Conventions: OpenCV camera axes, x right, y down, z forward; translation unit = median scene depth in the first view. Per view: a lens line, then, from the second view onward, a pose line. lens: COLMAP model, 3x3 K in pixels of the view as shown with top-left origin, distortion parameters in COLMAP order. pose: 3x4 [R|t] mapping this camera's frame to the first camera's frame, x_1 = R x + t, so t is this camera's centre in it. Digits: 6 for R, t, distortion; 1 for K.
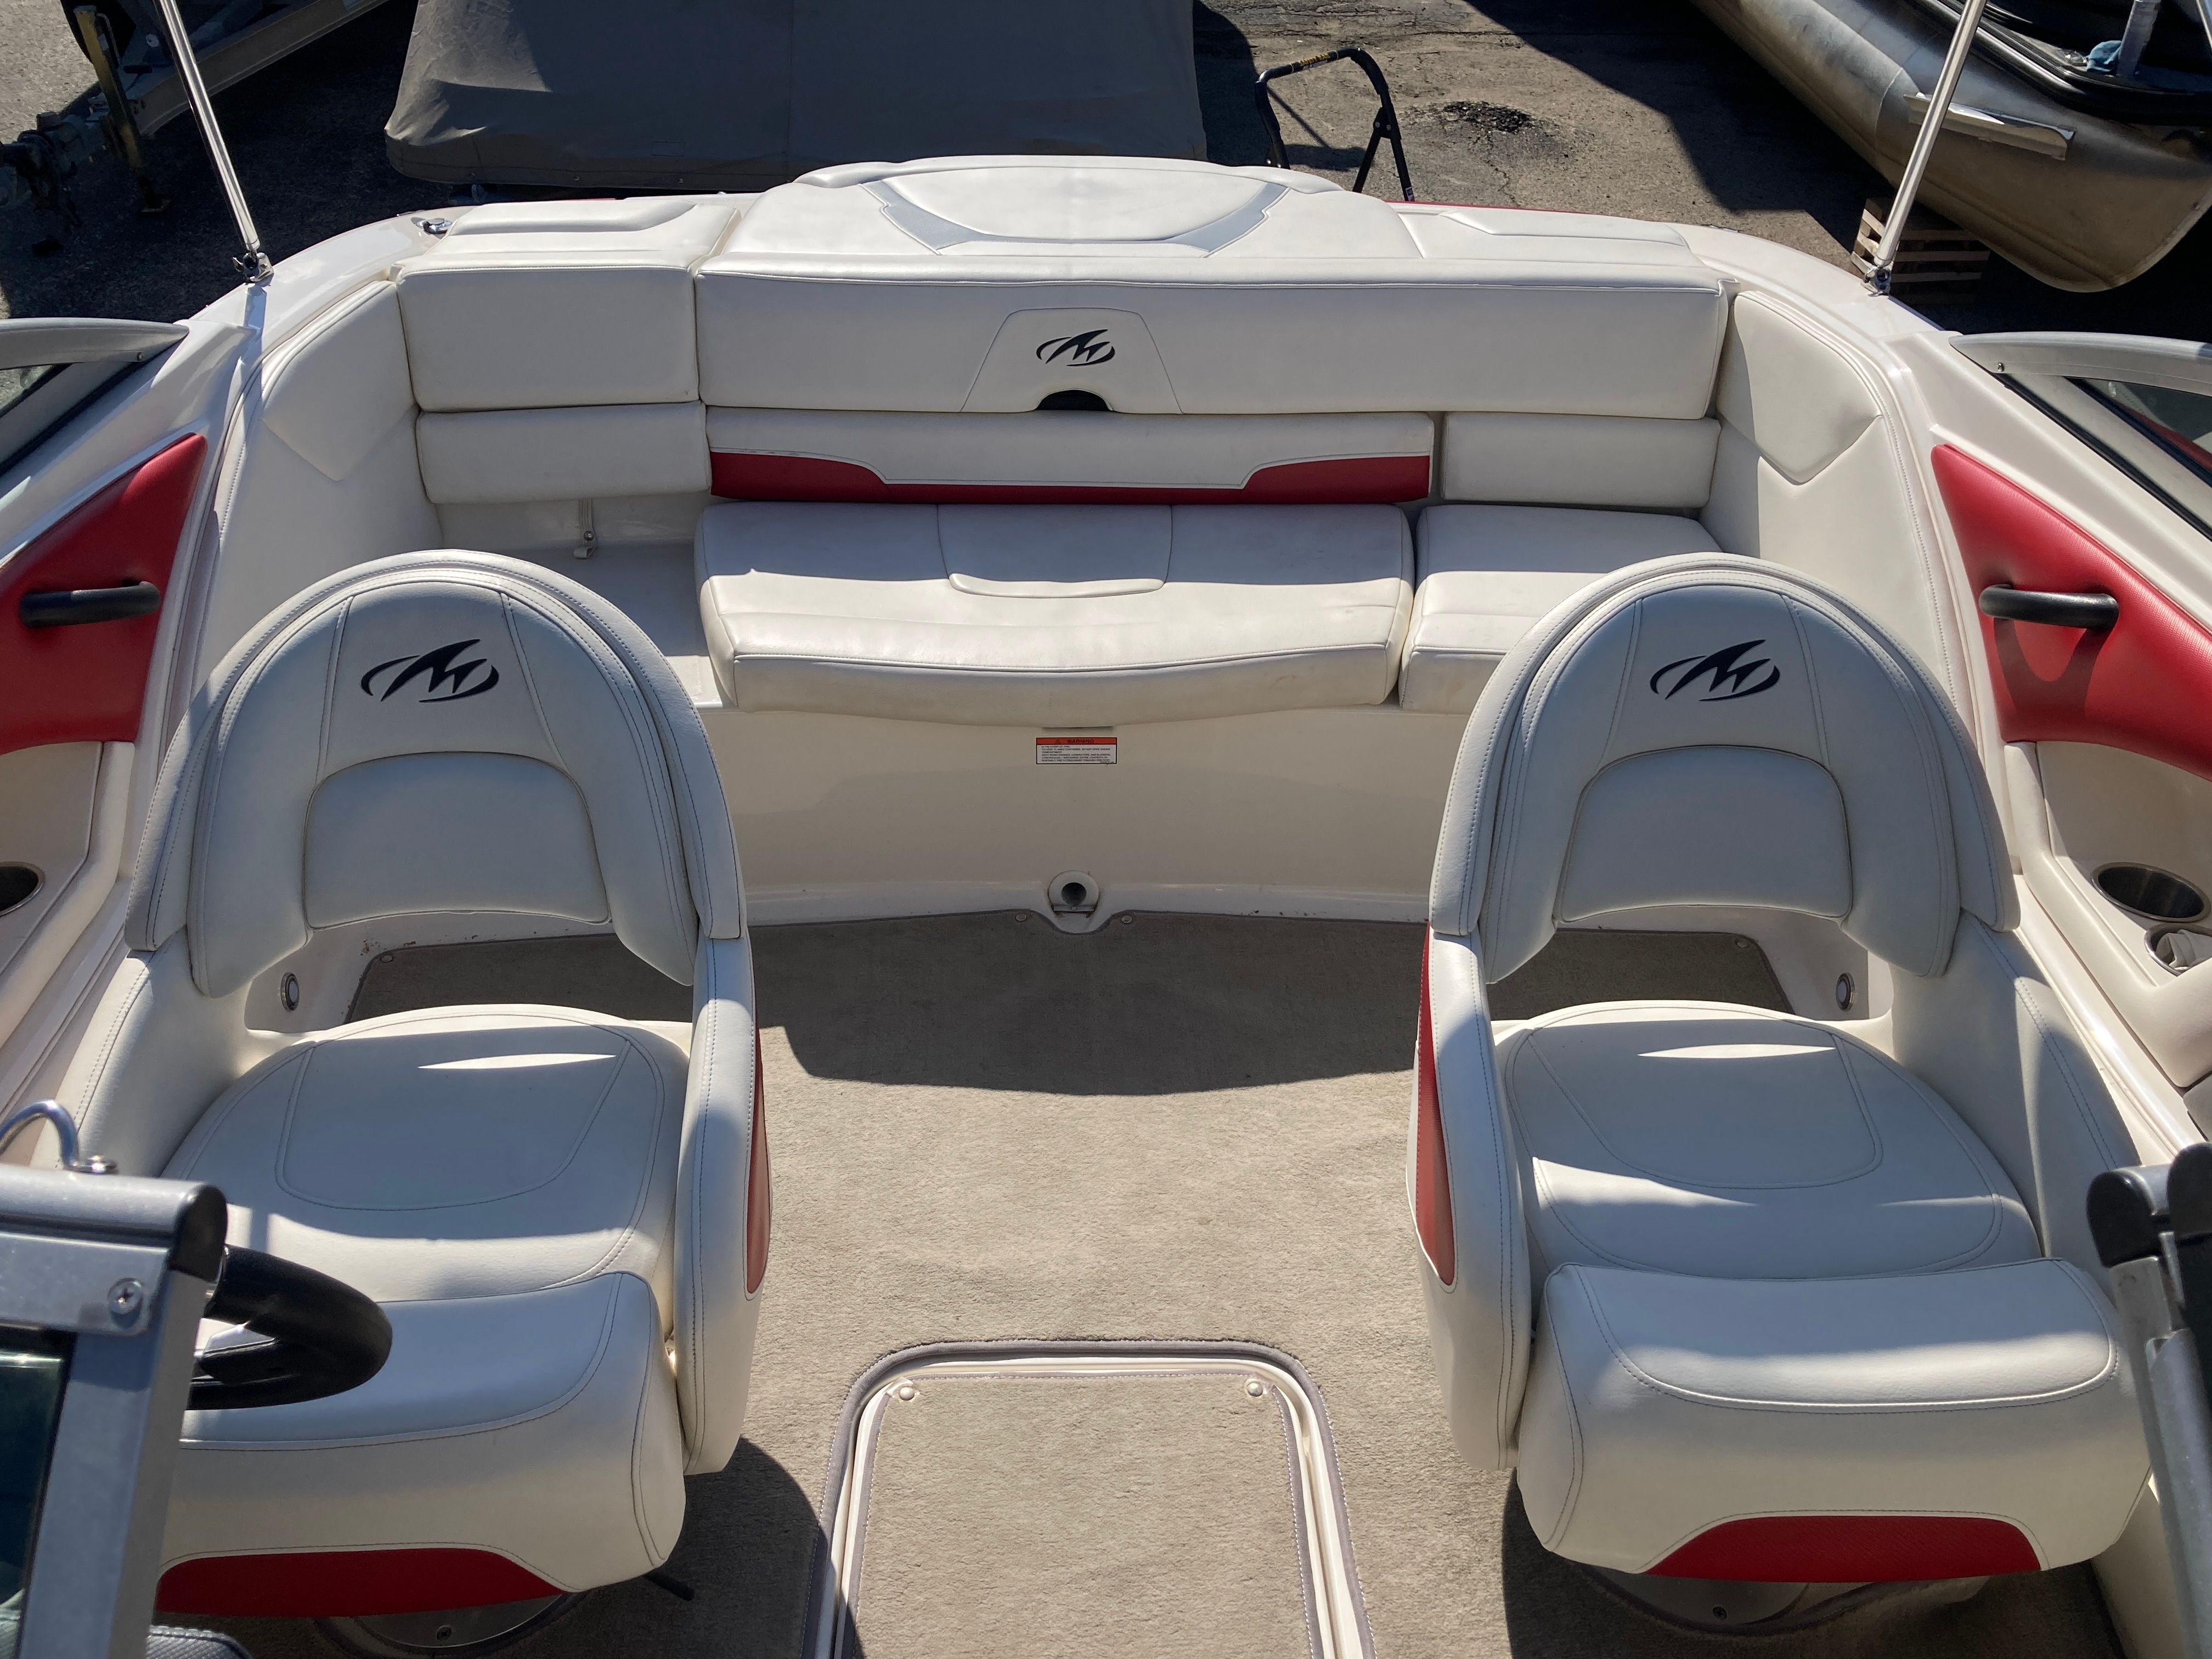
lens RADIAL K [[1770.5, 0, 1106.0], [0, 1770.5, 829.5], [0, 0, 1]] dist [0.098791, -0.174330]
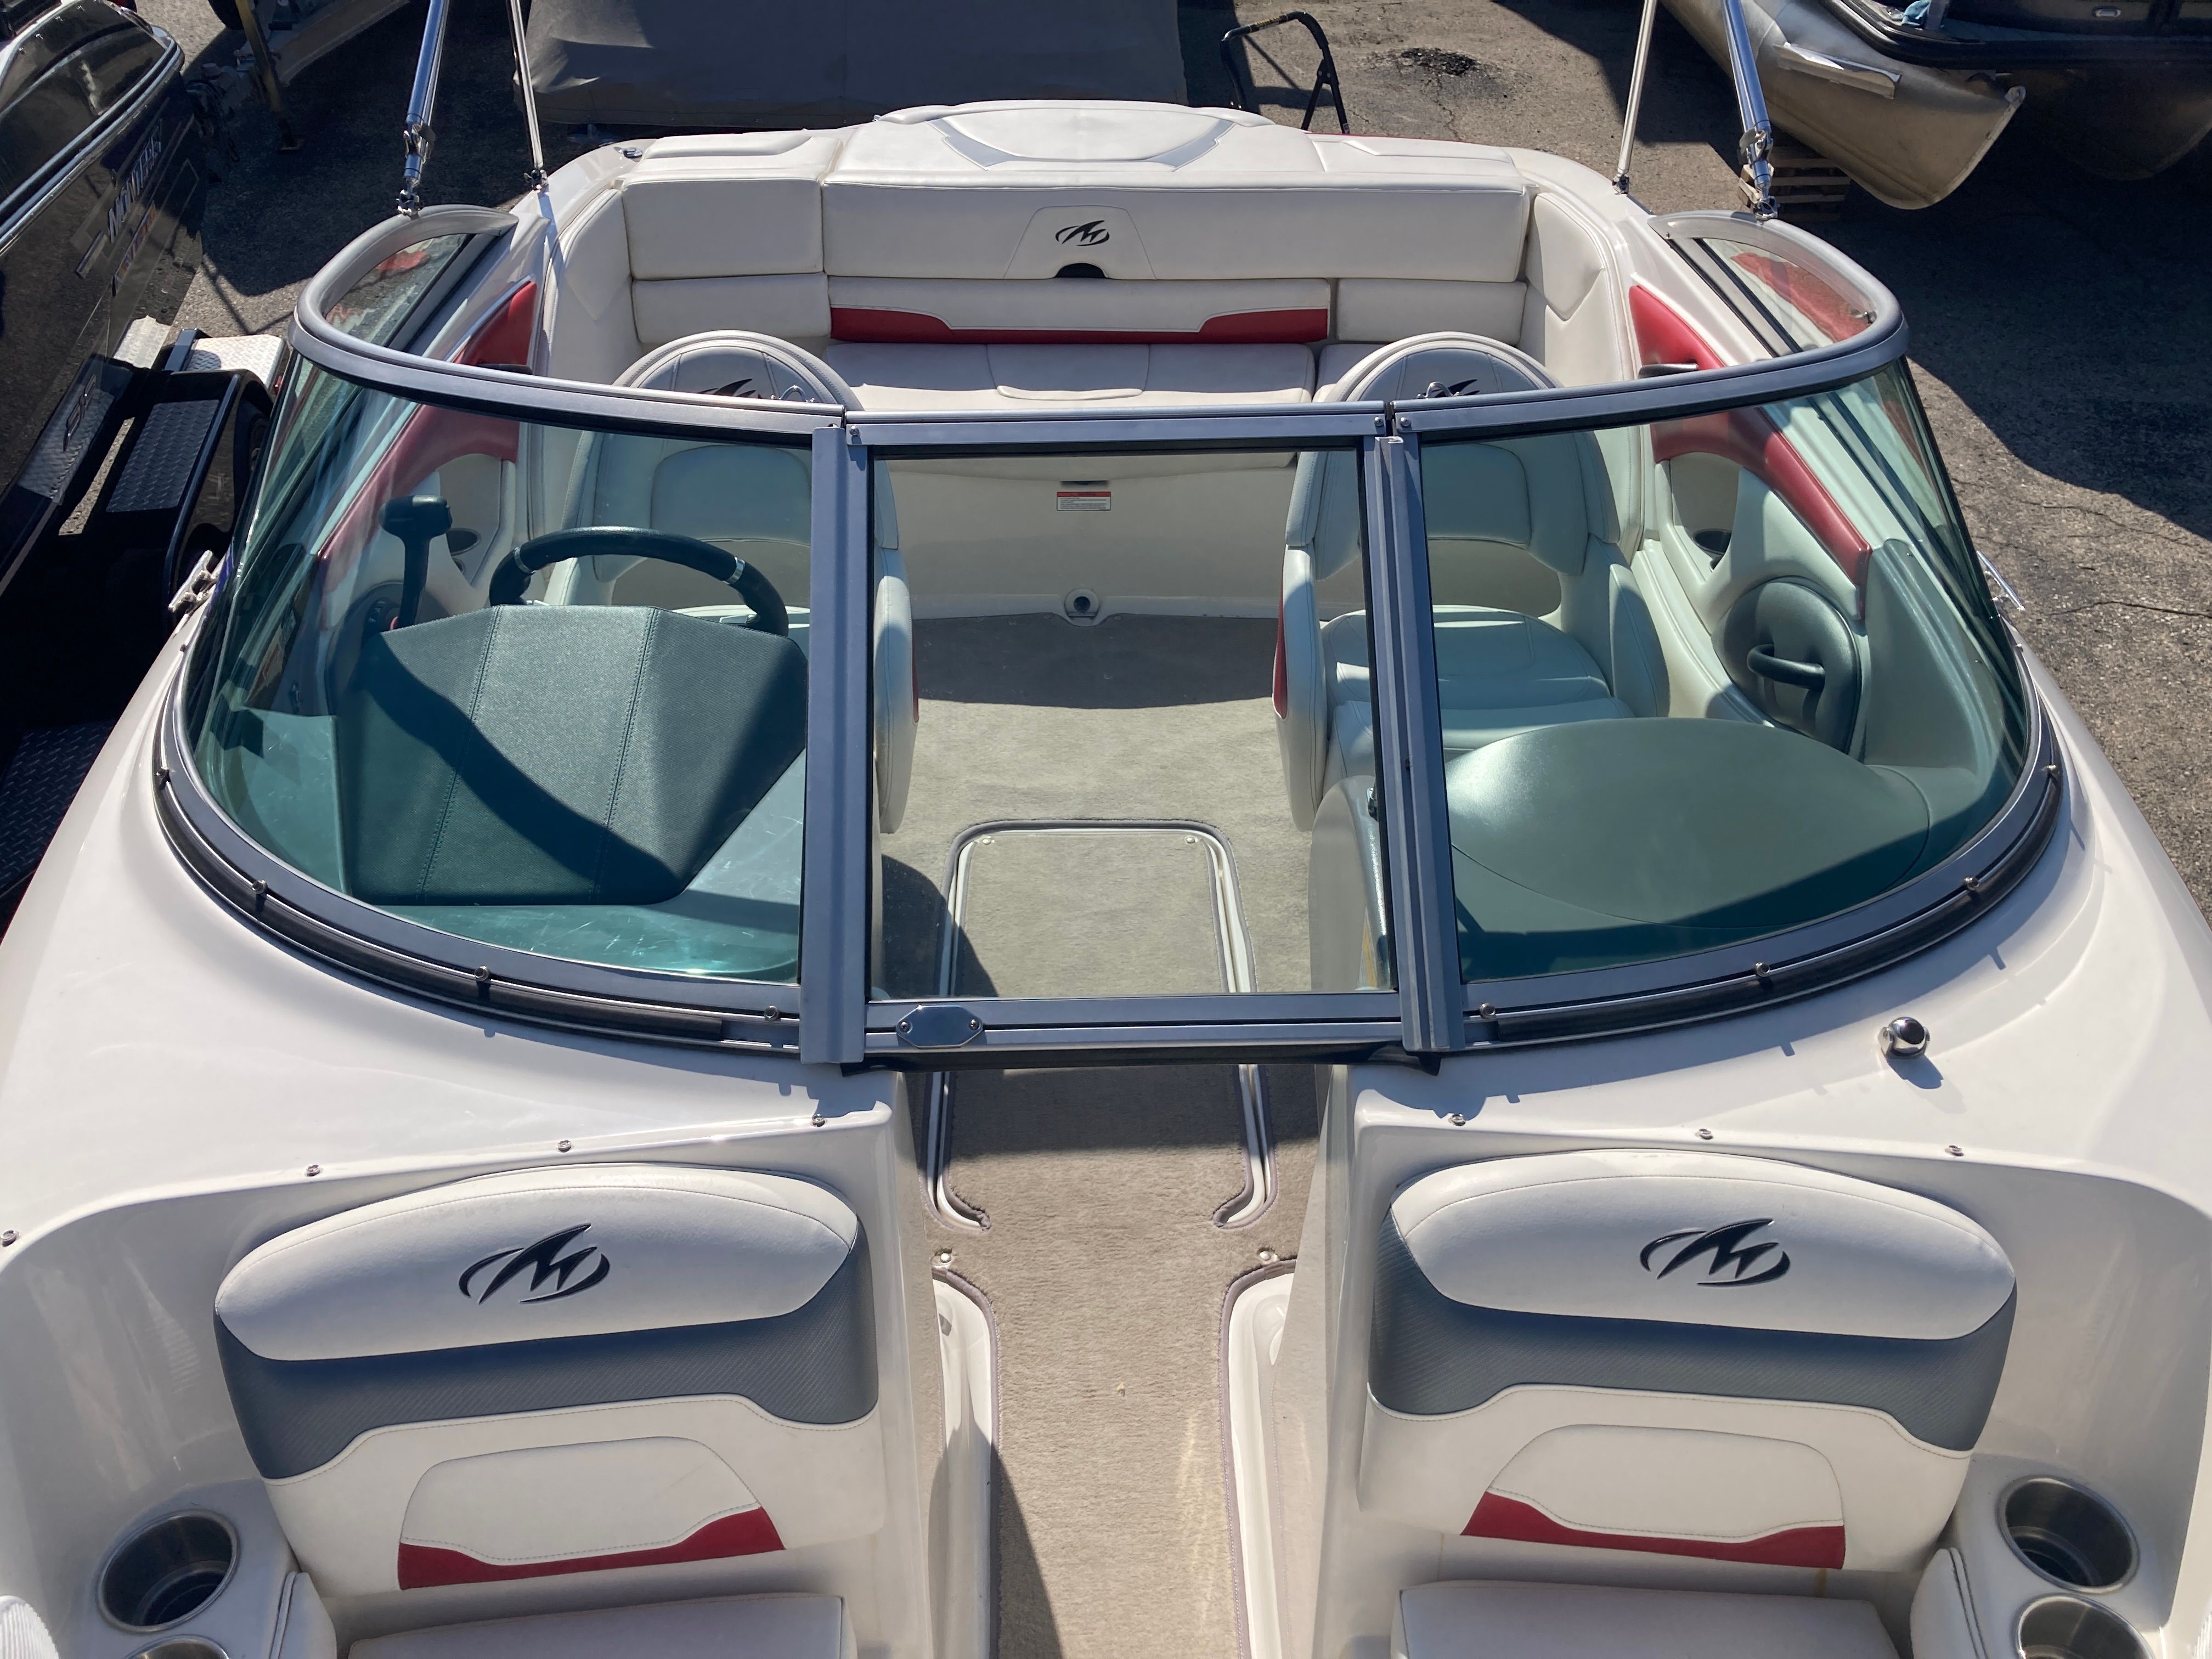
lens RADIAL K [[1795.1, 0, 1094.8], [0, 1795.1, 827.2], [0, 0, 1]] dist [0.097810, -0.198483]
pose [[0.999975, -0.001505, -0.006922, 0.002550], [0.001669, 0.999717, 0.023730, 0.176829], [0.006884, -0.023741, 0.999694, -0.482244]]
